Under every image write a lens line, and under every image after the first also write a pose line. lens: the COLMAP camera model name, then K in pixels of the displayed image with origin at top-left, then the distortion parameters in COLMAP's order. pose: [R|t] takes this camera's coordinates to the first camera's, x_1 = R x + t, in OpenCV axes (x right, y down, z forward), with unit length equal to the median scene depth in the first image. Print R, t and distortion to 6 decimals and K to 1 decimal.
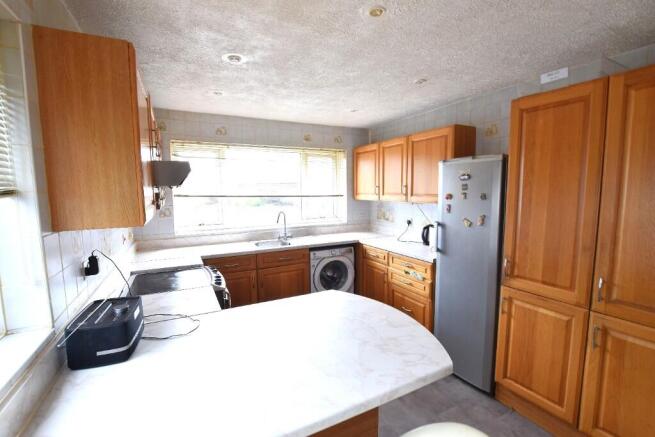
lens RADIAL K [[300.0, 0, 327.5], [0, 300.0, 218.5], [0, 0, 1]] dist [-0.000742, 0.000265]
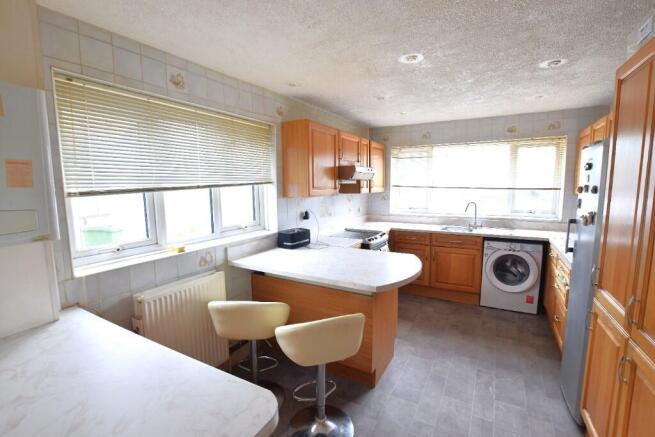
lens RADIAL K [[300.0, 0, 327.5], [0, 300.0, 218.5], [0, 0, 1]] dist [-0.000742, 0.000265]
pose [[0.551093, 0.103100, -0.828050, 0.492654], [-0.081645, 0.994238, 0.069455, 0.004466], [0.830440, 0.029330, 0.556336, -0.049365]]
